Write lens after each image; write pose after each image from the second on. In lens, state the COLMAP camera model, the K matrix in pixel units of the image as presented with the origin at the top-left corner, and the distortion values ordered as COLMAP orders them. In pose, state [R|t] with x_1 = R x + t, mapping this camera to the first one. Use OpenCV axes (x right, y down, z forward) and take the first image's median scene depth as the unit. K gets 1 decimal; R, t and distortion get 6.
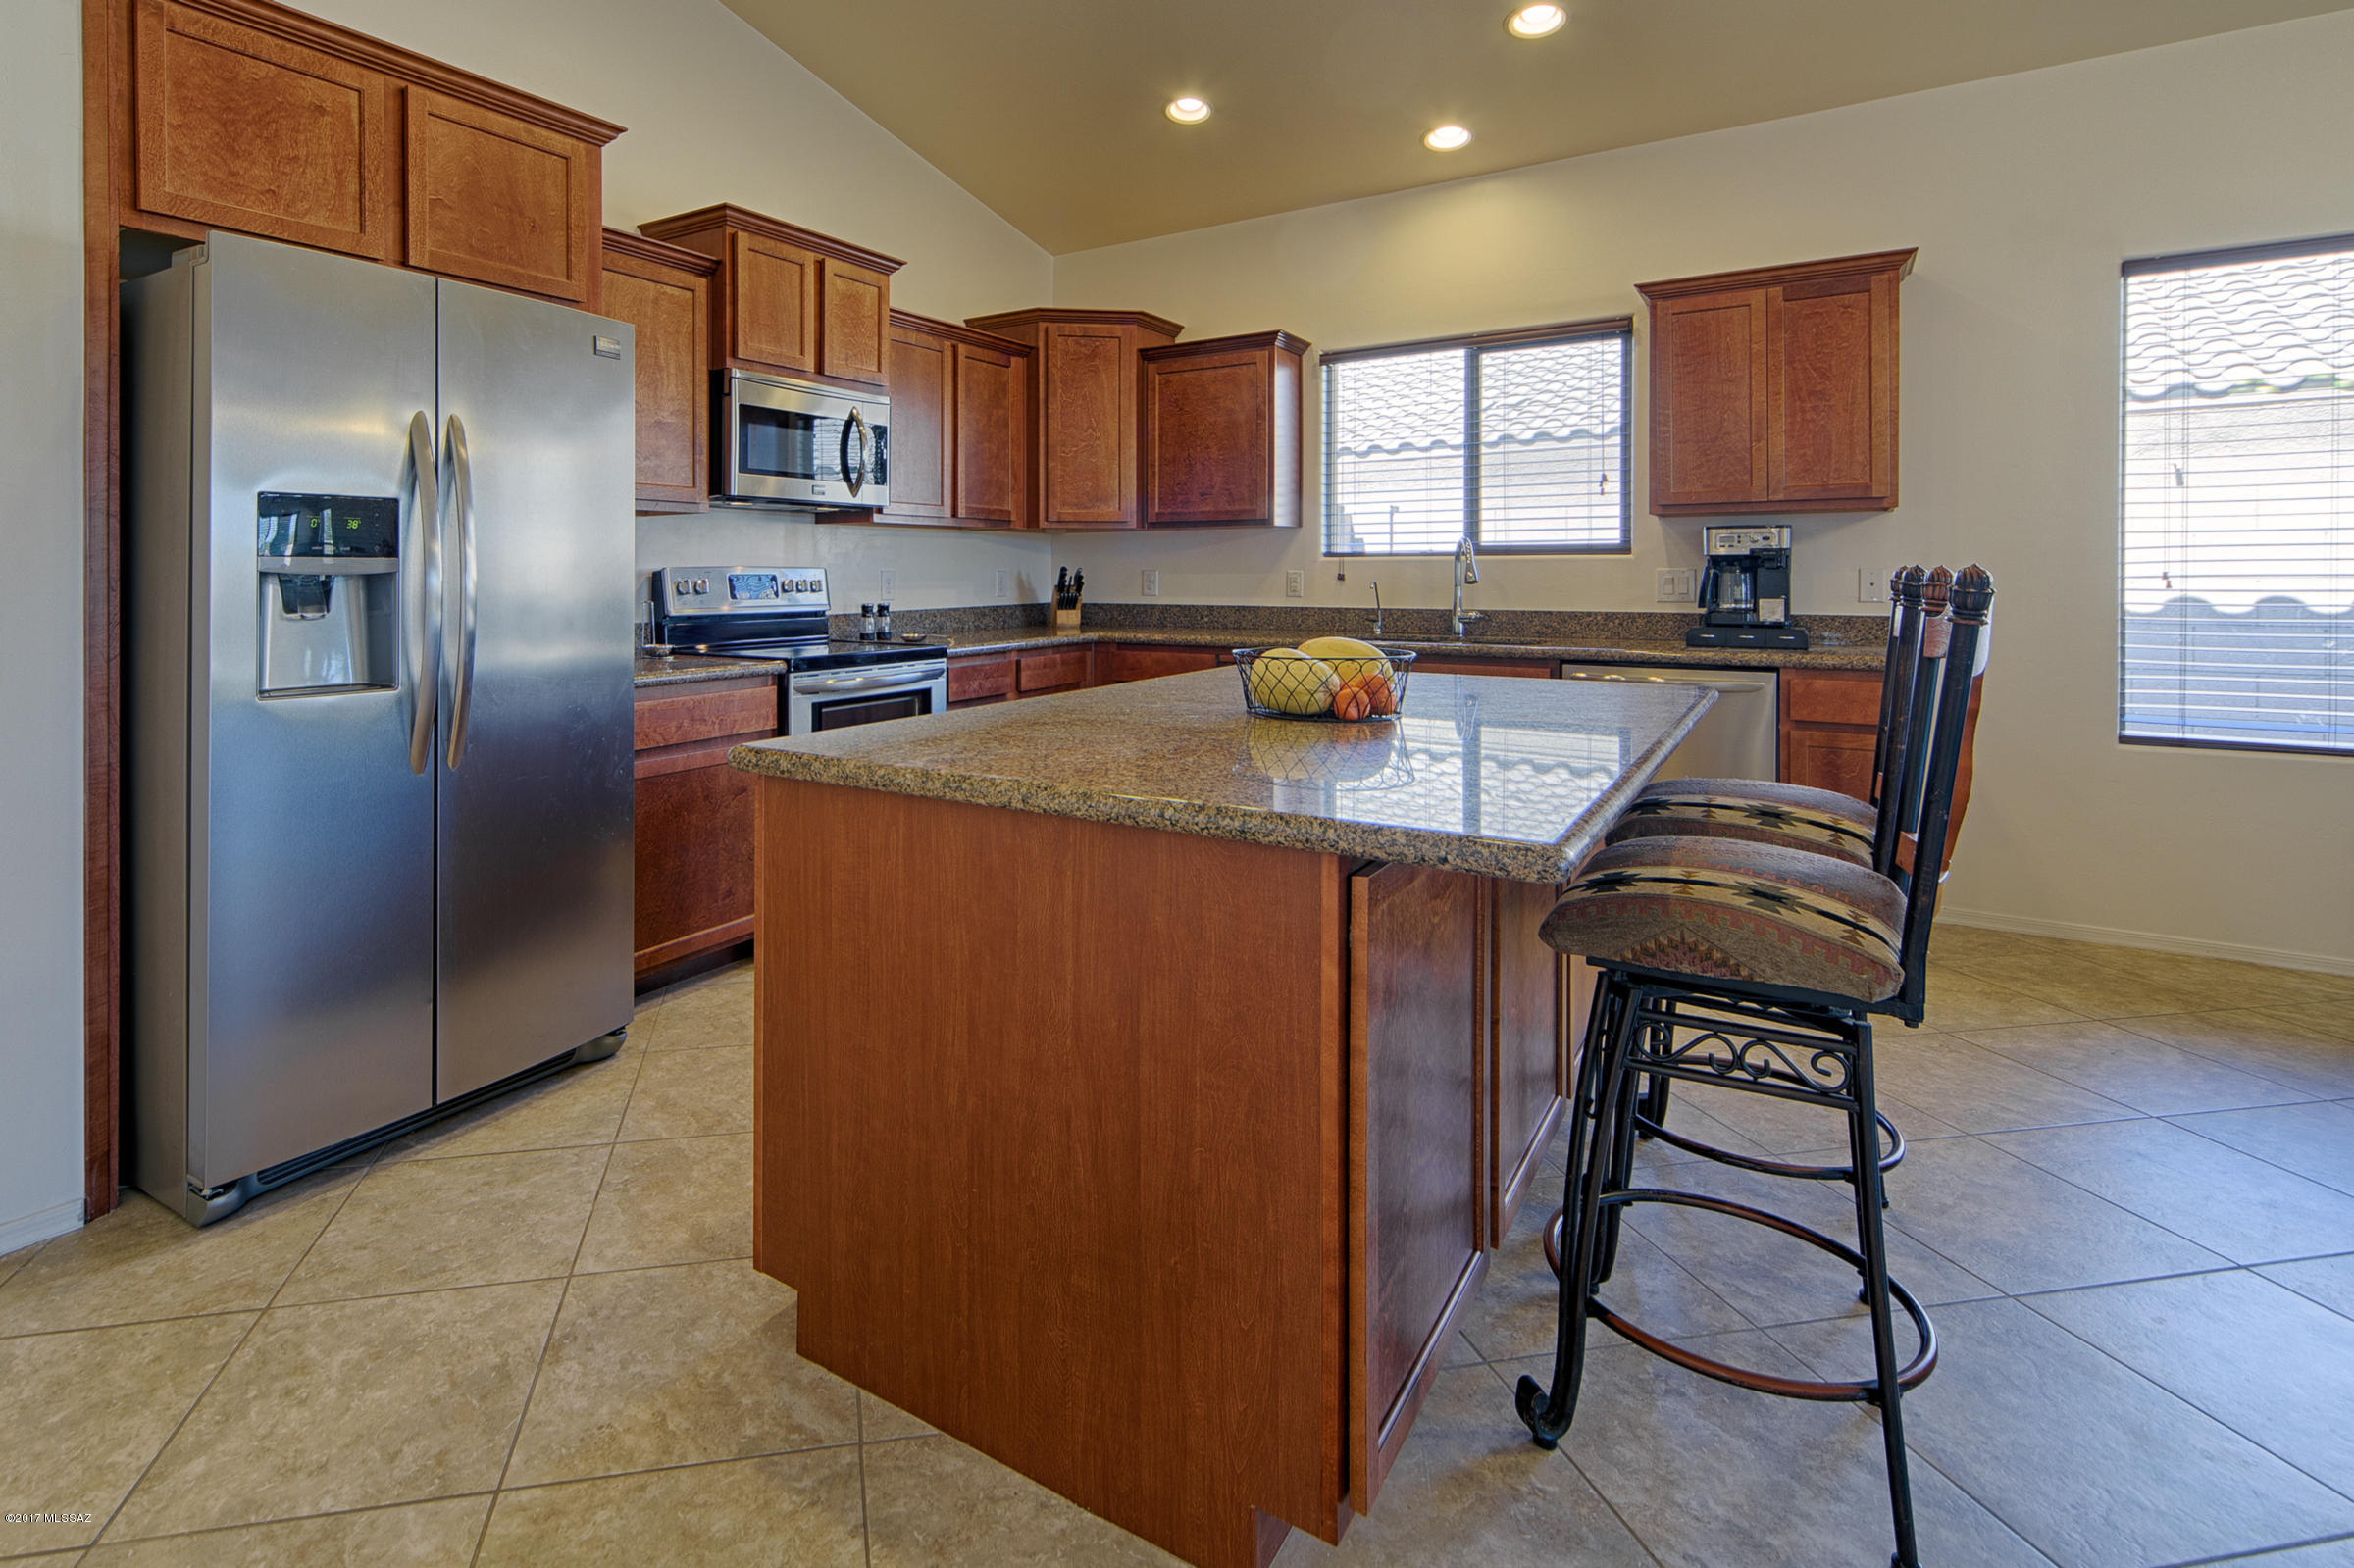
lens RADIAL K [[1211.5, 0, 973.4], [0, 1211.5, 592.1], [0, 0, 1]] dist [0.000855, -0.000376]
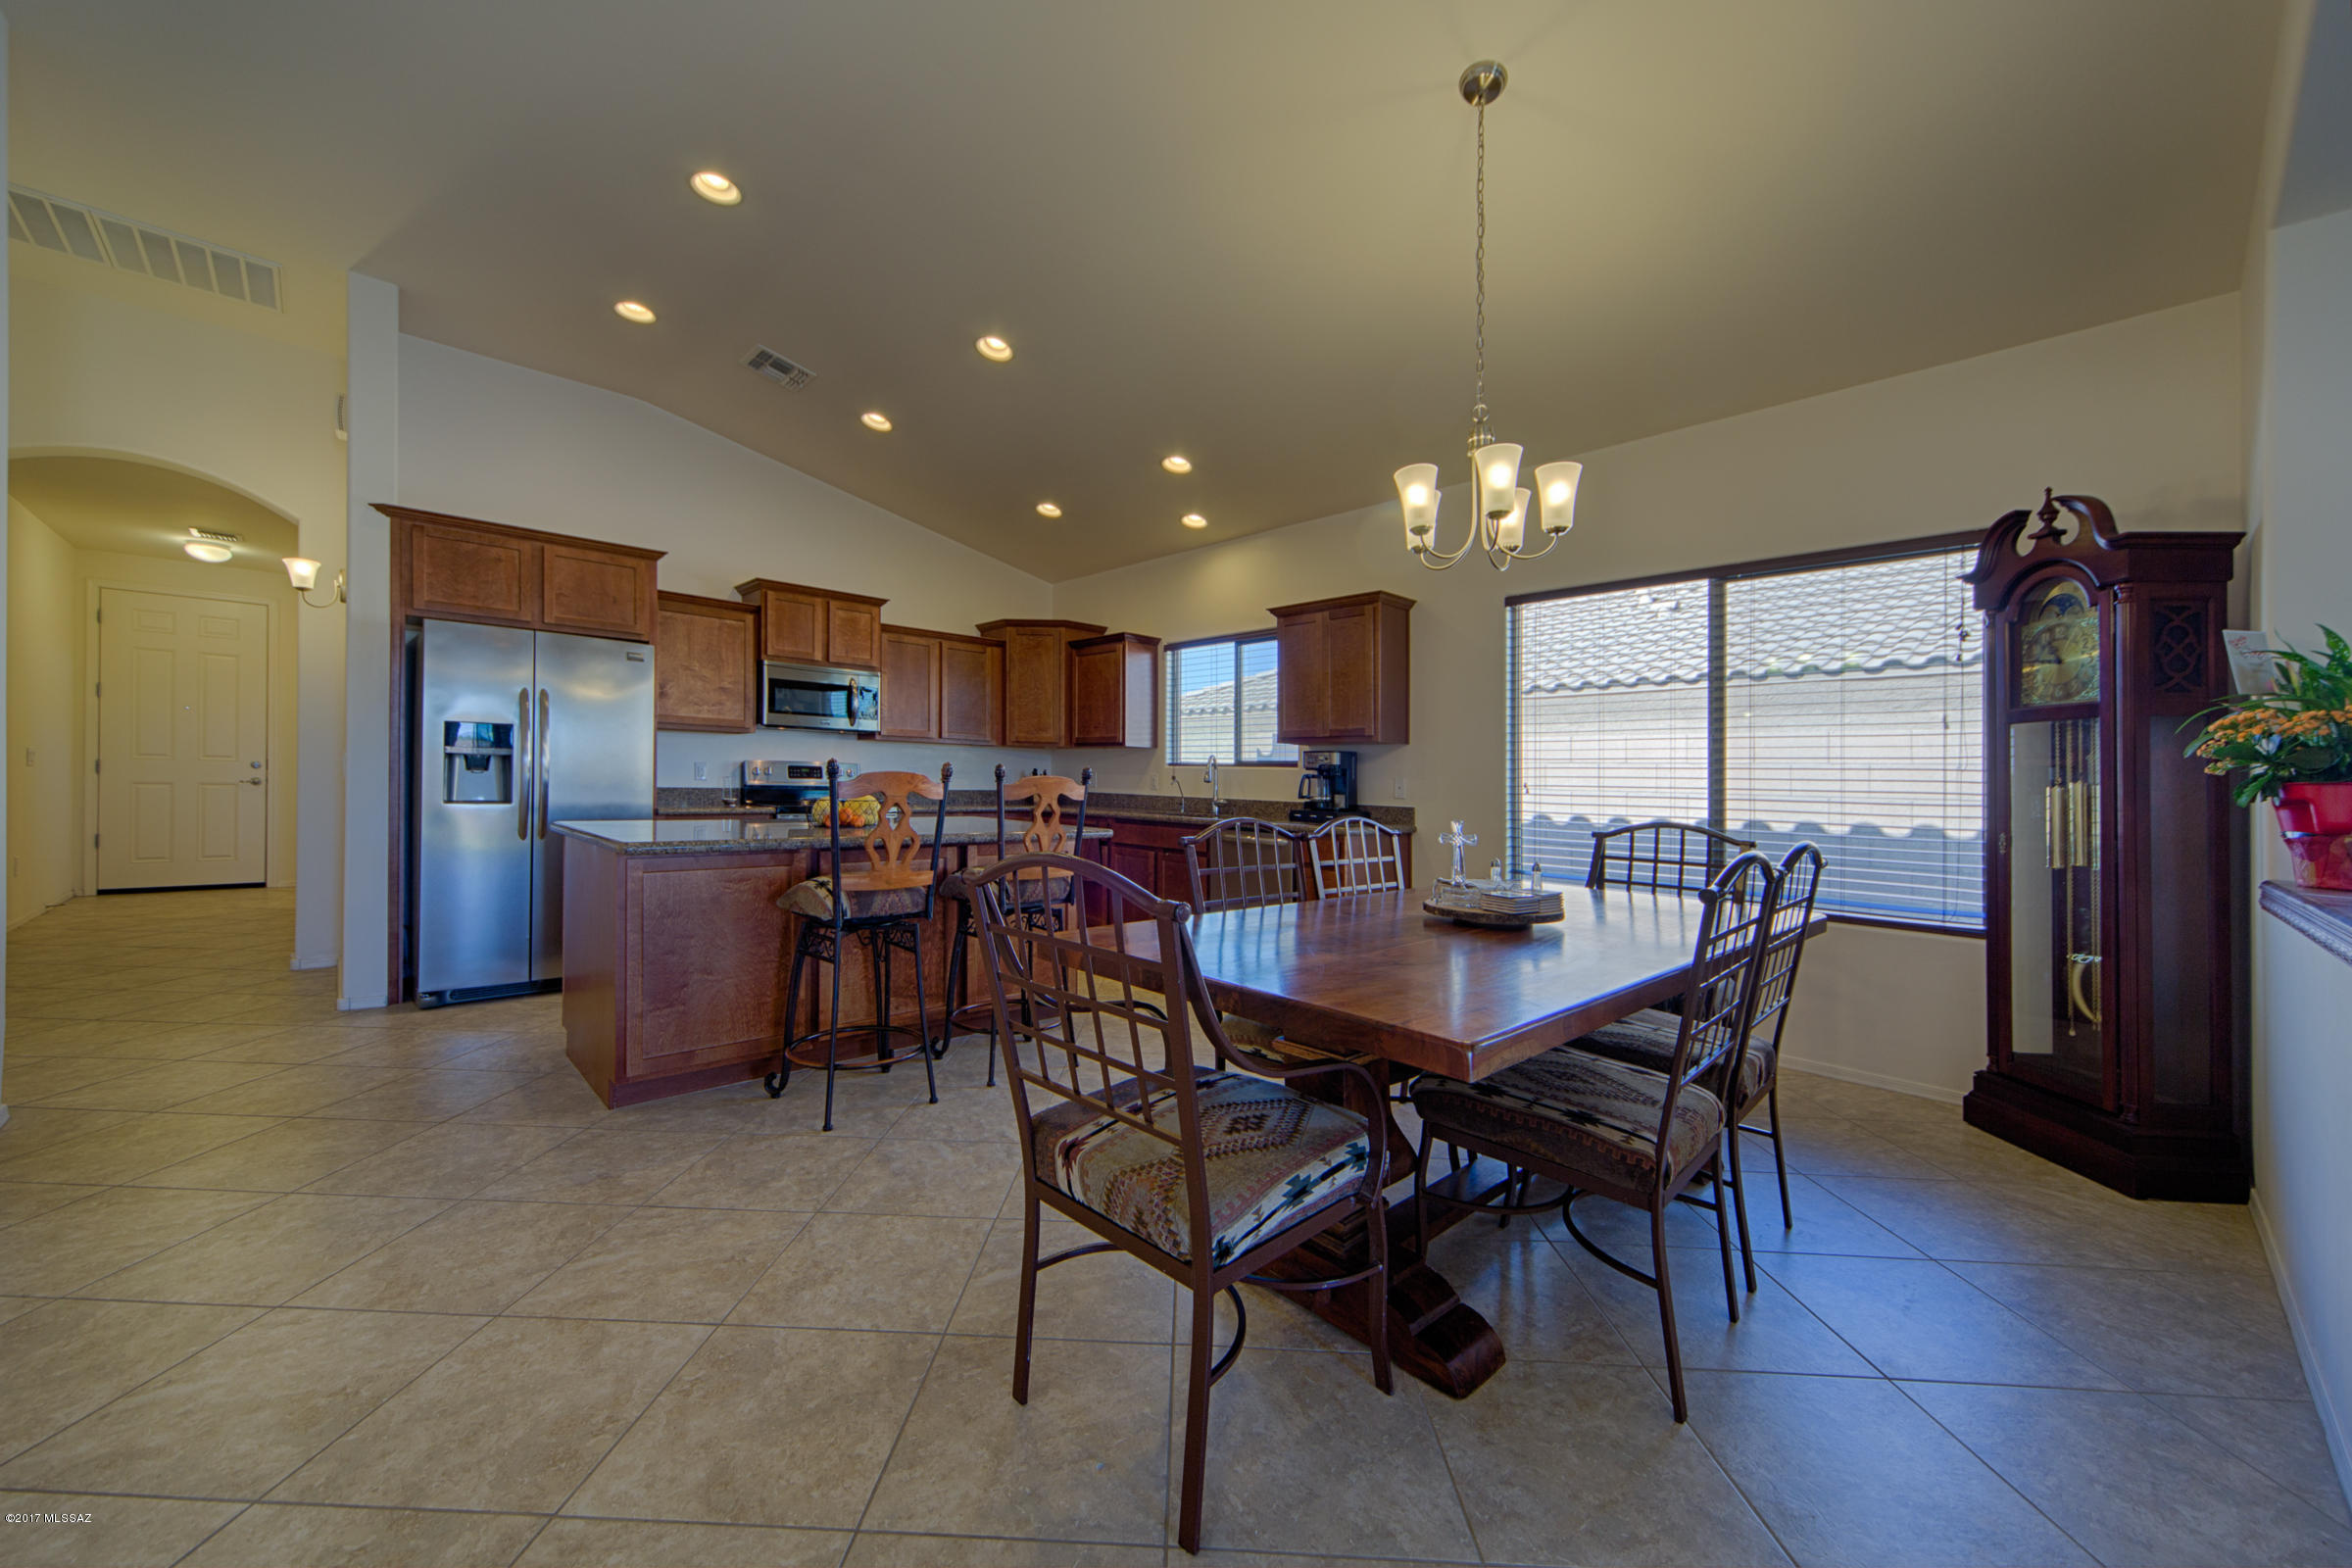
lens RADIAL K [[893.5, 0, 1131.9], [0, 893.5, 785.2], [0, 0, 1]] dist [-0.000129, -0.000020]
pose [[0.977619, 0.029250, -0.208340, 0.576225], [-0.031547, 0.999473, -0.007711, 0.009496], [0.208005, 0.014111, 0.978026, -0.246222]]
